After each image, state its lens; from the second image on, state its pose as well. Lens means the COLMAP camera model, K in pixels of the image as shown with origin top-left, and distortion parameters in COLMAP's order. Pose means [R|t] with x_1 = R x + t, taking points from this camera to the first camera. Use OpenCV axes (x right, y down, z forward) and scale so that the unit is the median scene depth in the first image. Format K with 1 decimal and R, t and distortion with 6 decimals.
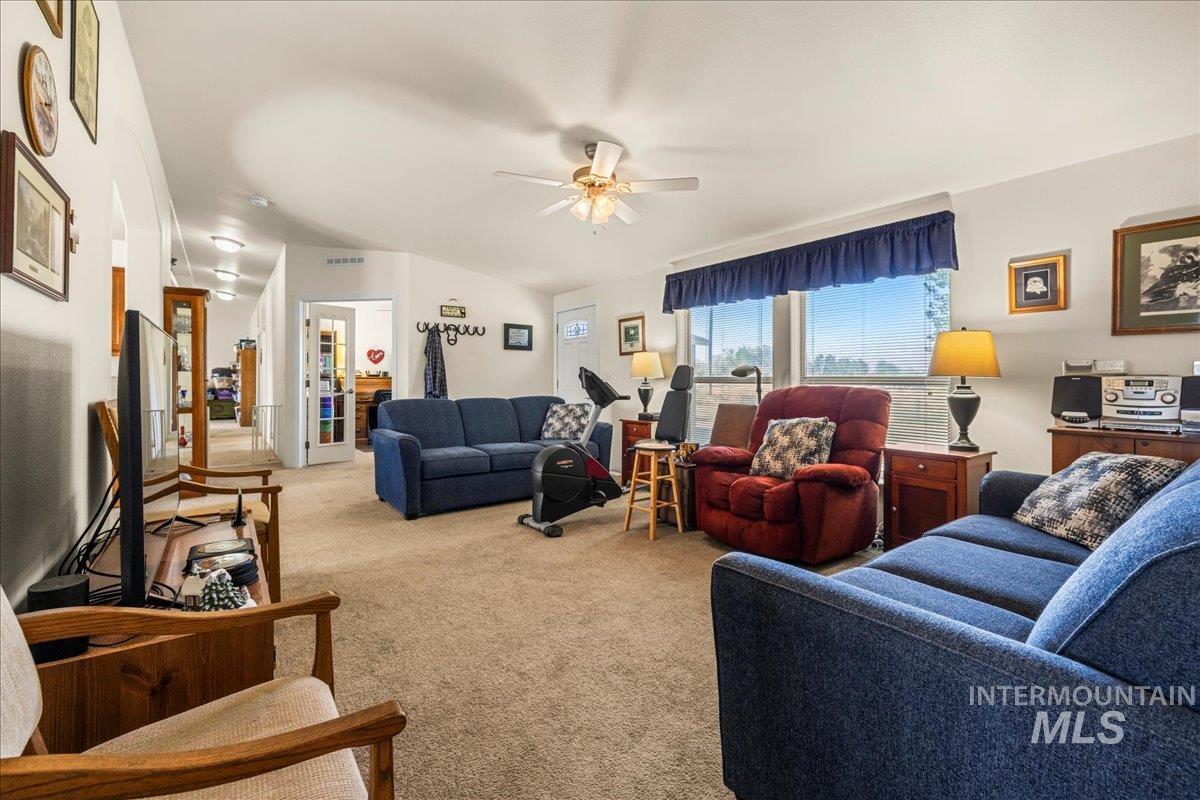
lens RADIAL K [[509.0, 0, 601.8], [0, 509.0, 380.8], [0, 0, 1]] dist [-0.000418, 0.000167]
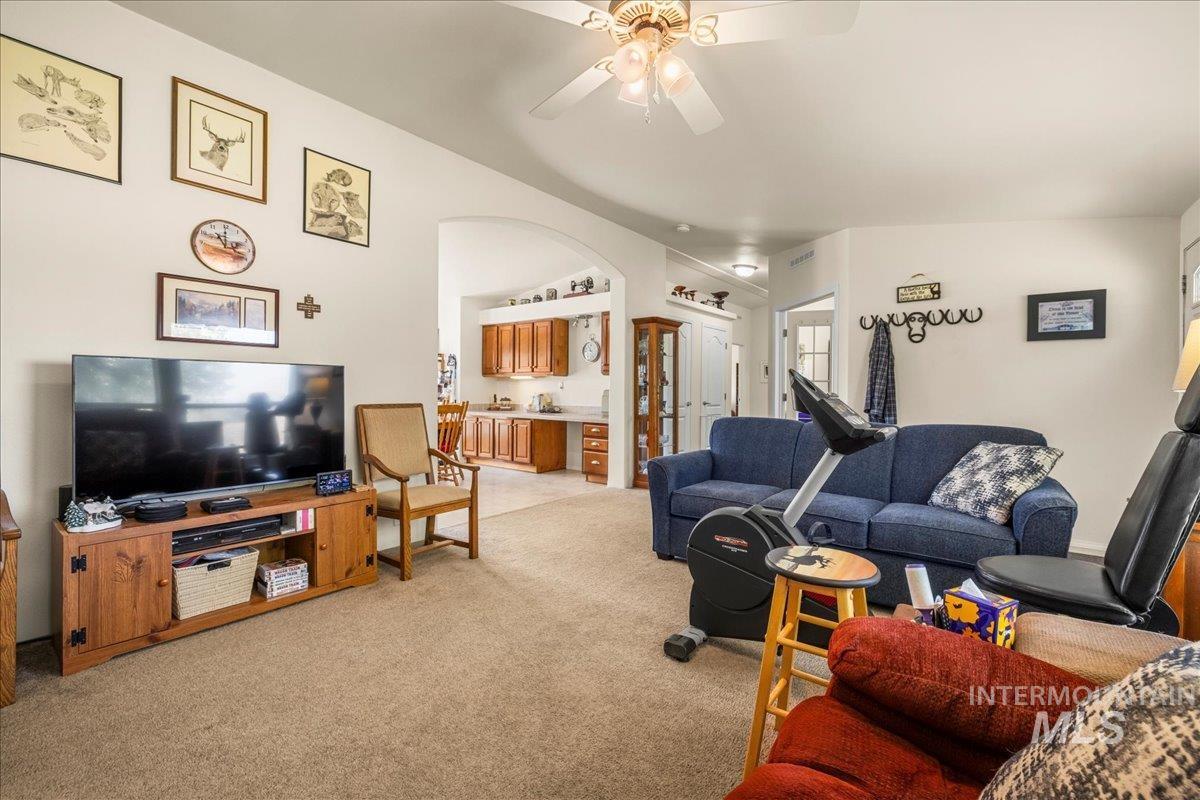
lens RADIAL K [[509.0, 0, 594.6], [0, 509.0, 391.4], [0, 0, 1]] dist [-0.000418, 0.000167]
pose [[0.256916, 0.000952, -0.966433, 0.256056], [-0.007826, 0.999969, -0.001096, -0.001535], [0.966402, 0.007845, 0.256915, 0.422377]]
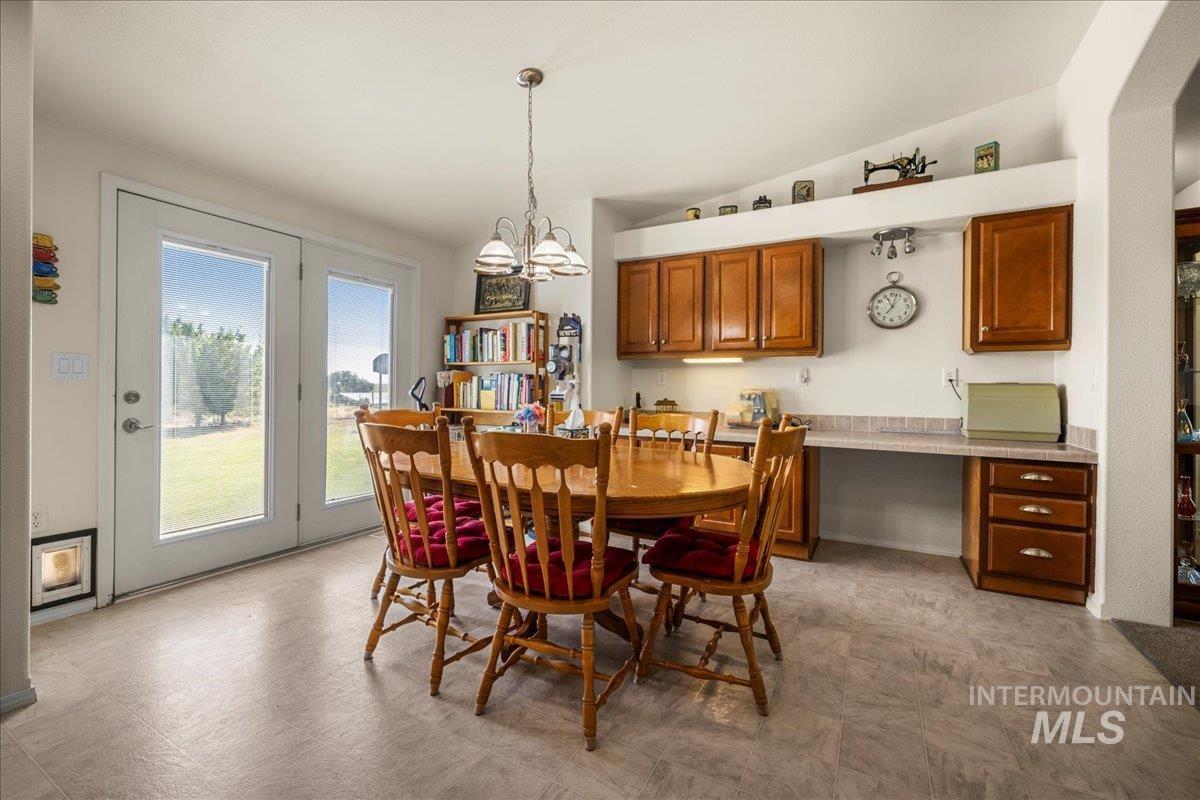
lens RADIAL K [[509.0, 0, 596.5], [0, 509.0, 391.6], [0, 0, 1]] dist [-0.000418, 0.000167]
pose [[0.408873, 0.004803, -0.912579, -0.446776], [-0.006148, 0.999978, 0.002508, 0.002872], [0.912571, 0.004585, 0.408893, 0.179997]]
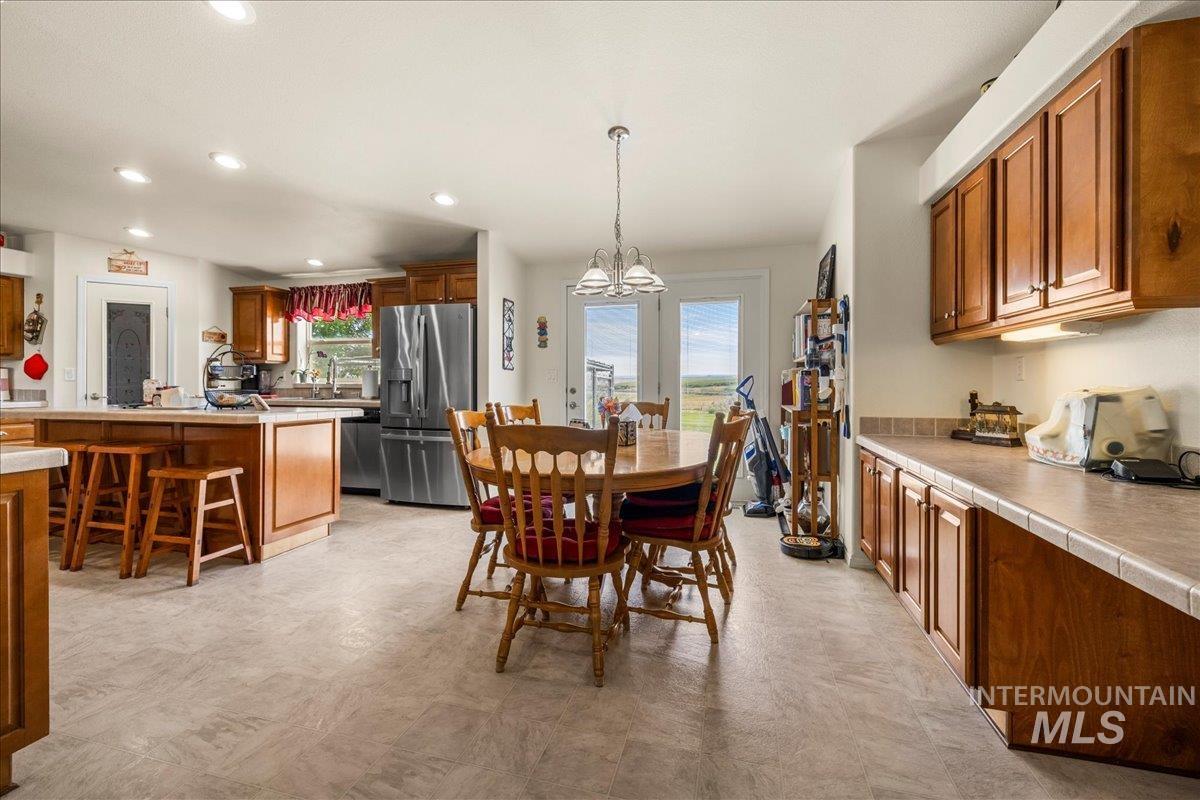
lens RADIAL K [[509.0, 0, 595.1], [0, 509.0, 383.2], [0, 0, 1]] dist [-0.000418, 0.000167]
pose [[-0.789219, -0.002763, -0.614105, -0.514959], [-0.002580, 0.999996, -0.001184, -0.000236], [0.614106, 0.000650, -0.789223, 0.655432]]
